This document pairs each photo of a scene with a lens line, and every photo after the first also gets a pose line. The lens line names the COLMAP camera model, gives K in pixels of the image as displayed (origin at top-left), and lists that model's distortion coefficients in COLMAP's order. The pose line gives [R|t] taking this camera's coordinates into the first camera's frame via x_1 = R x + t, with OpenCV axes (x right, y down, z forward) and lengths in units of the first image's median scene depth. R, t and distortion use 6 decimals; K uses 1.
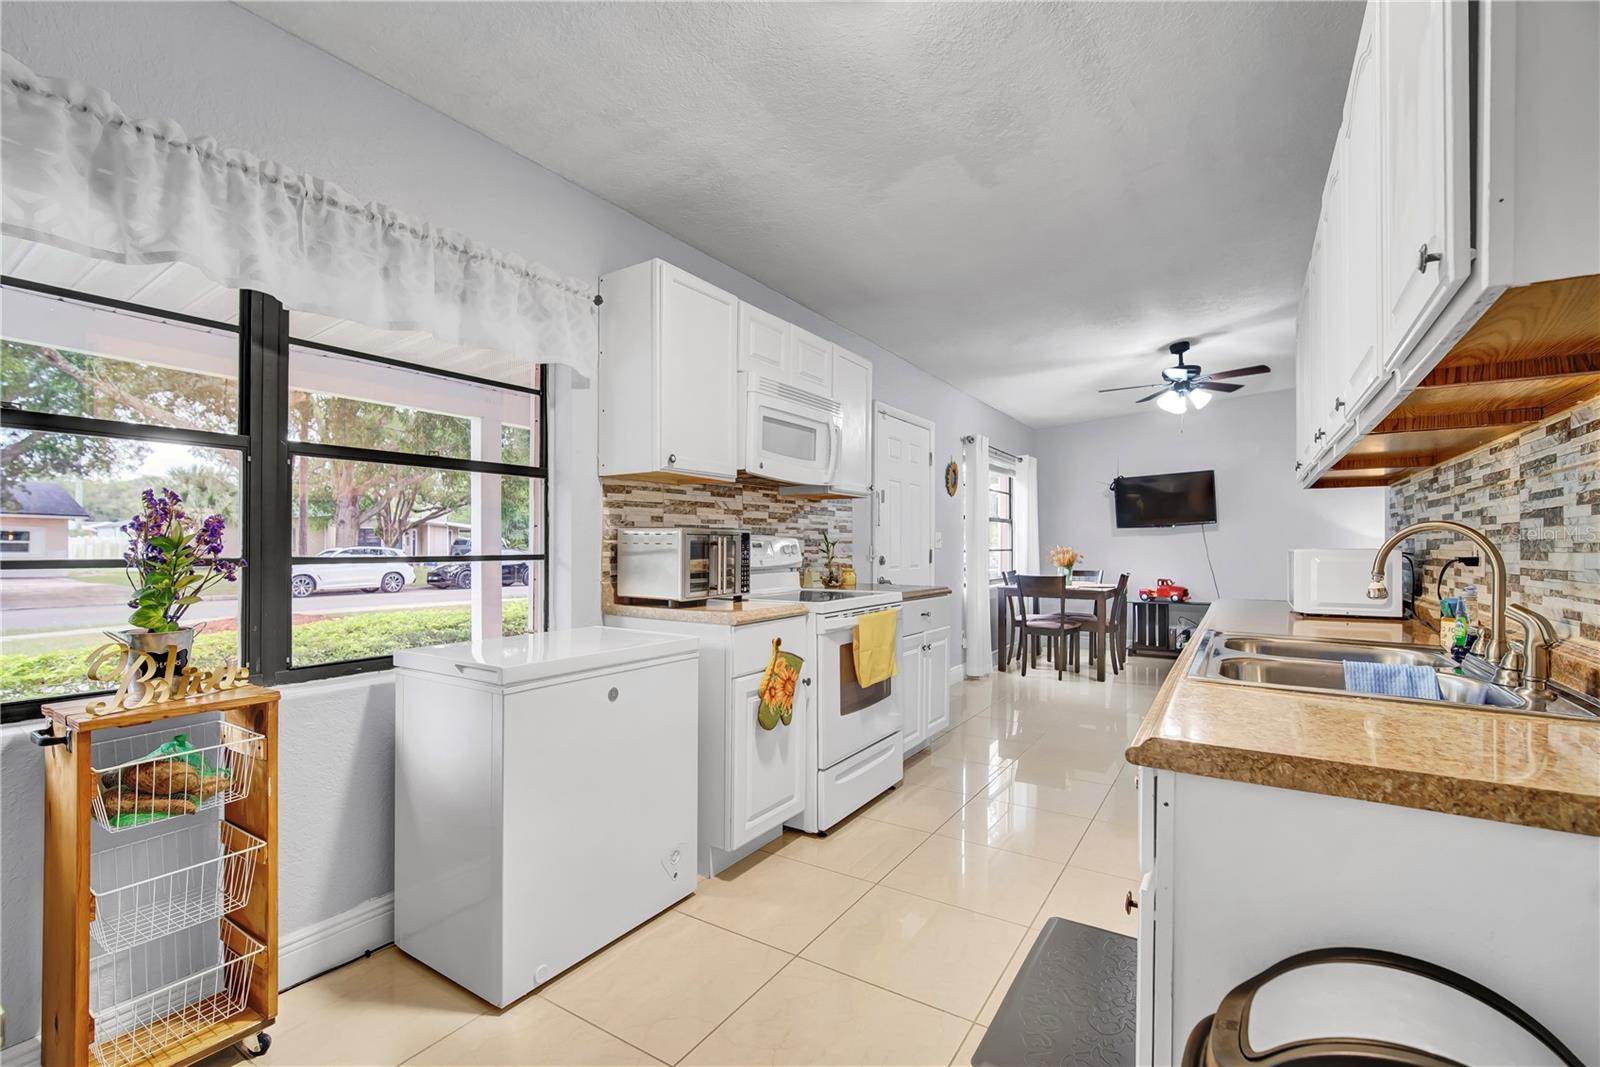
lens RADIAL K [[710.8, 0, 790.9], [0, 710.8, 539.2], [0, 0, 1]] dist [-0.012755, 0.000131]
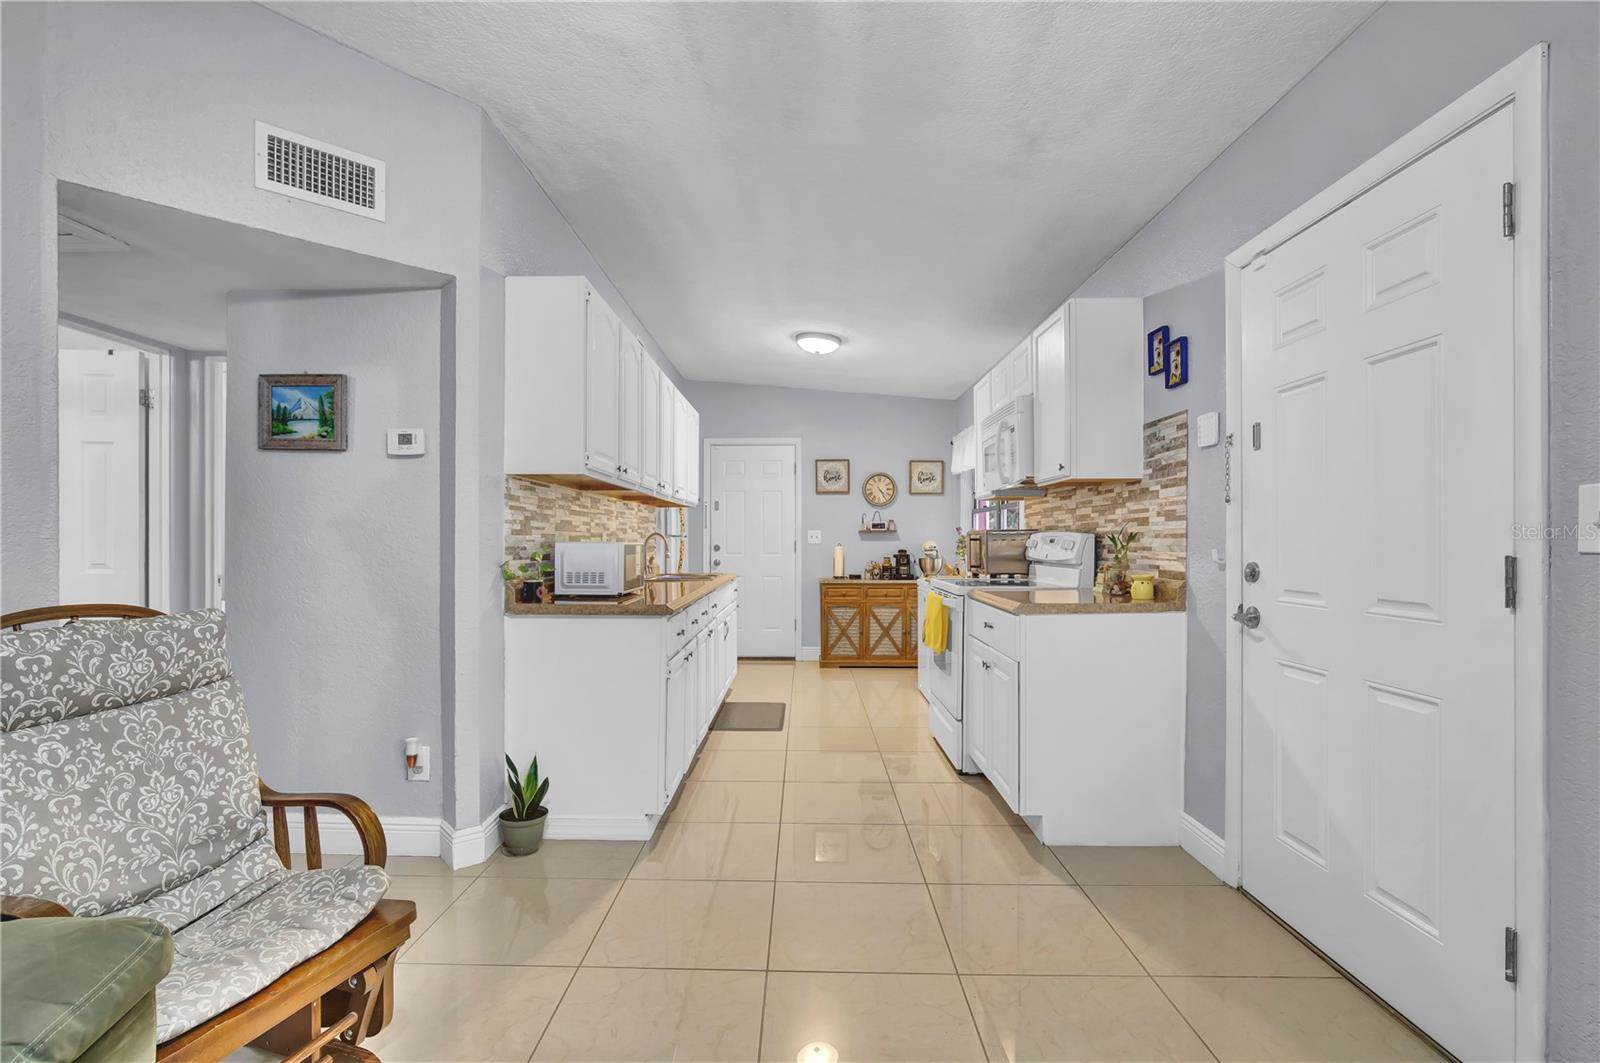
lens RADIAL K [[722.5, 0, 788.7], [0, 722.5, 537.5], [0, 0, 1]] dist [-0.009304, 0.001201]
pose [[-0.850759, -0.004427, -0.525538, 0.806895], [0.002307, 0.999923, -0.012158, 0.014627], [0.525552, -0.011556, -0.850683, 1.558545]]
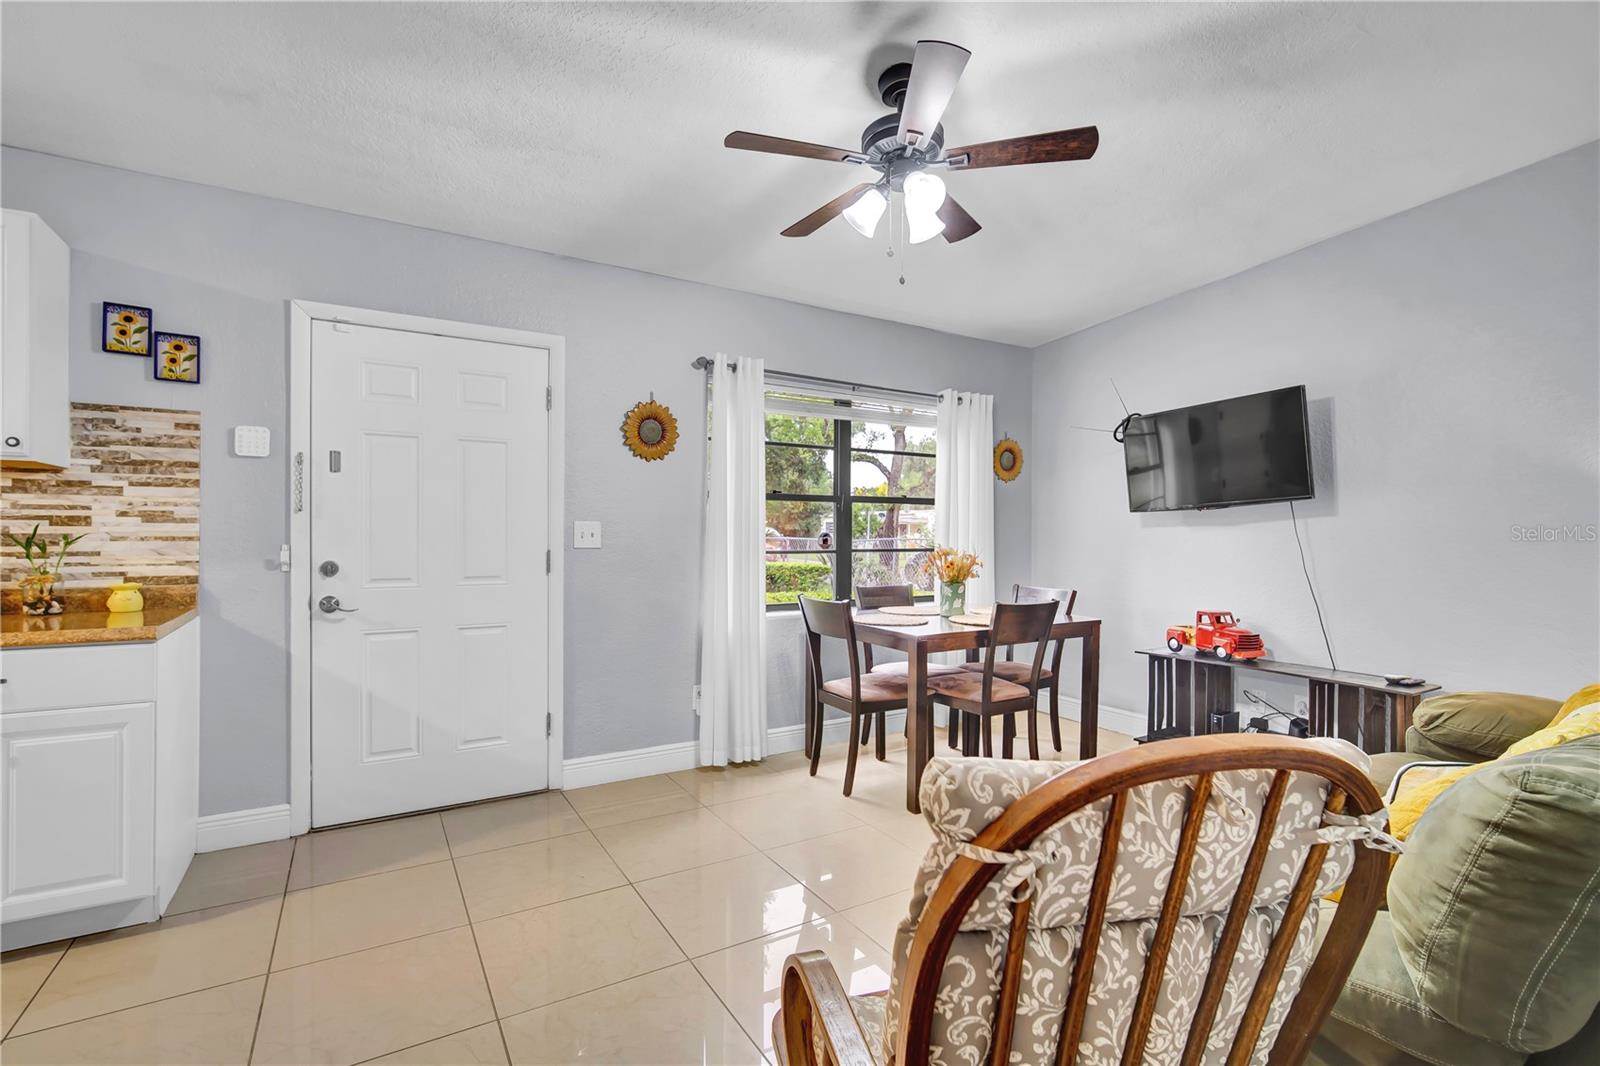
lens RADIAL K [[717.3, 0, 788.5], [0, 717.3, 546.2], [0, 0, 1]] dist [-0.001583, 0.000635]
pose [[0.896397, 0.010461, -0.443129, 0.927053], [-0.000953, 0.999765, 0.021672, -0.003565], [0.443251, -0.019004, 0.896196, 0.786866]]
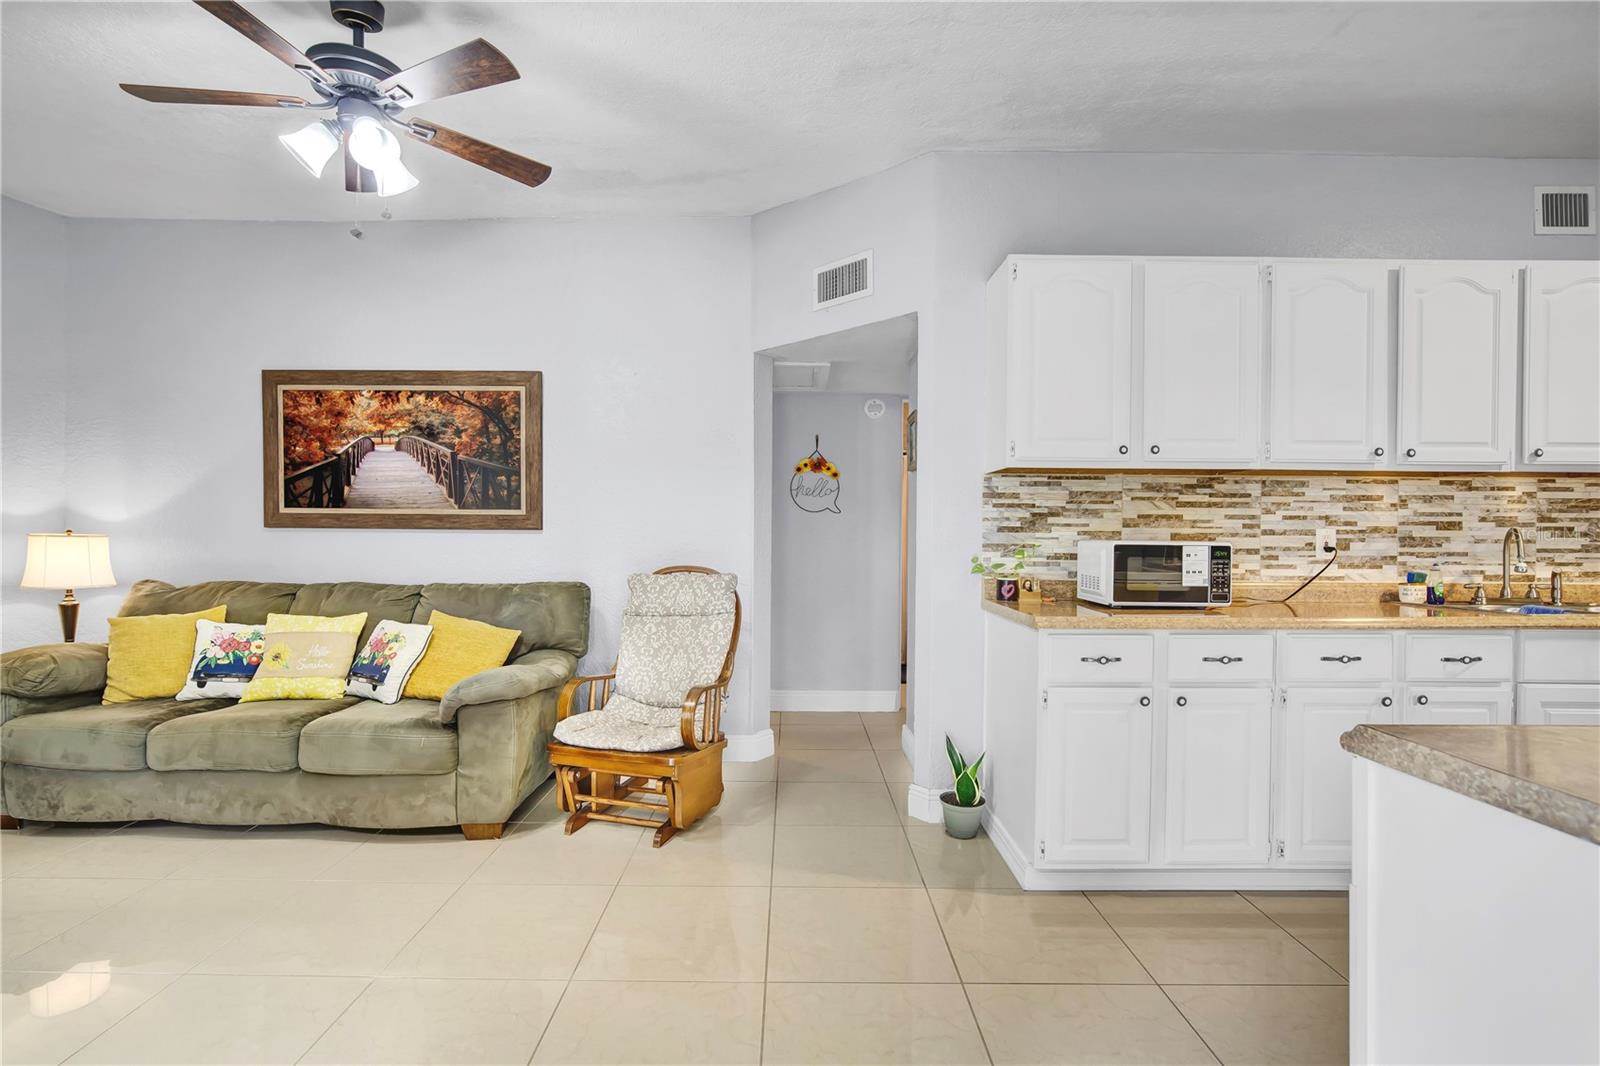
lens RADIAL K [[722.5, 0, 788.7], [0, 722.5, 539.0], [0, 0, 1]] dist [-0.009304, 0.001201]
pose [[-0.542187, -0.012544, 0.840164, 0.137391], [-0.014244, 0.999882, 0.005736, 0.007994], [-0.840137, -0.008857, -0.542302, 1.370336]]
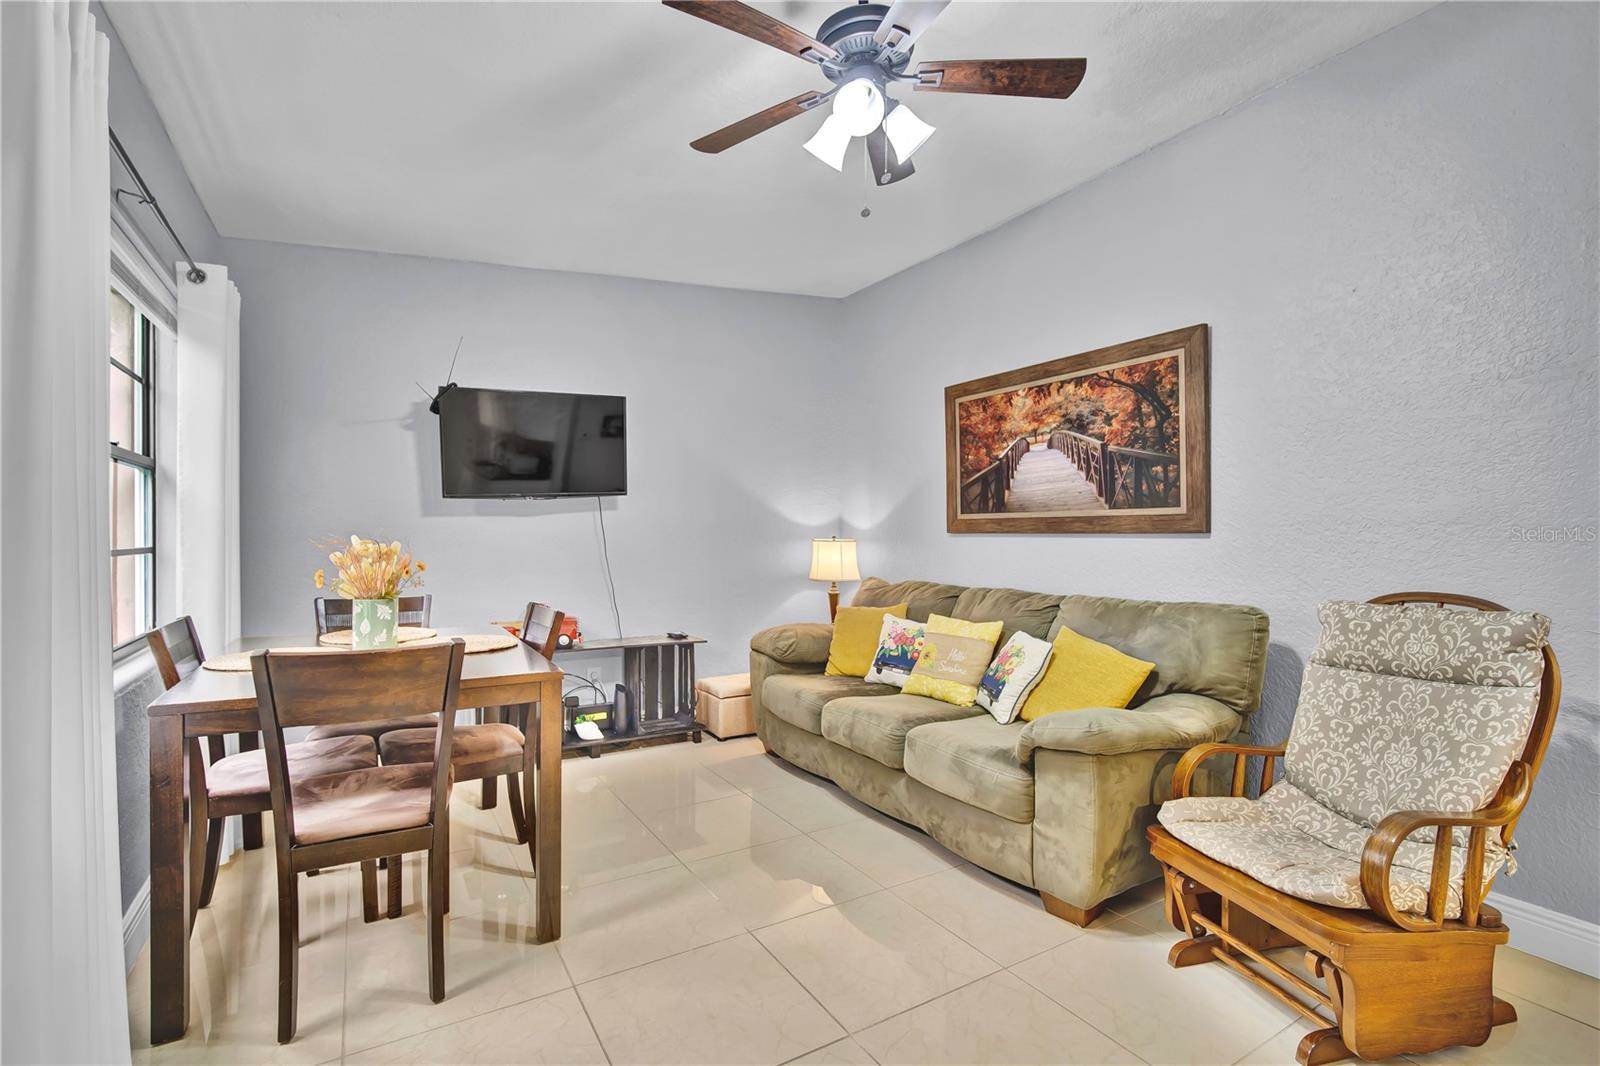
lens RADIAL K [[722.5, 0, 788.7], [0, 722.5, 539.0], [0, 0, 1]] dist [-0.009304, 0.001201]
pose [[0.440251, -0.005299, 0.897859, 0.289365], [-0.007861, 0.999922, 0.009756, 0.008350], [-0.897840, -0.011353, 0.440175, 1.184266]]
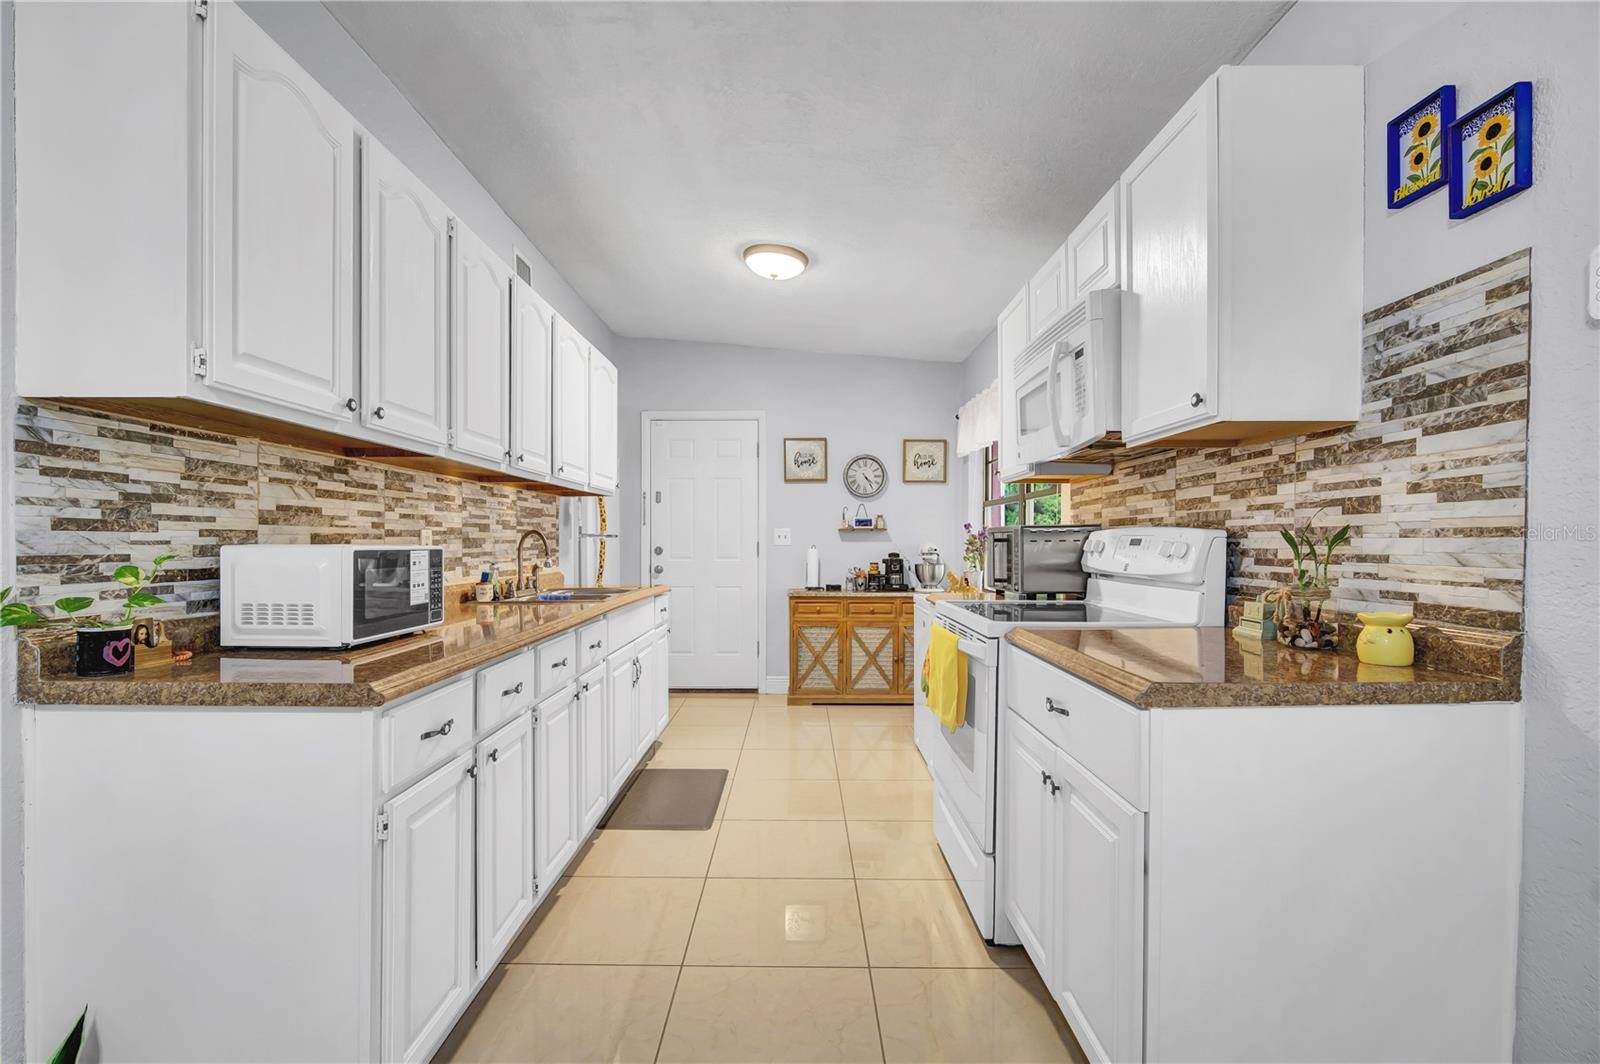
lens RADIAL K [[717.3, 0, 788.5], [0, 717.3, 545.2], [0, 0, 1]] dist [-0.001583, 0.000635]
pose [[-0.846625, 0.000835, -0.532189, 0.541569], [0.002177, 0.999996, -0.001894, 0.010828], [0.532185, -0.002762, -0.846624, 1.254787]]
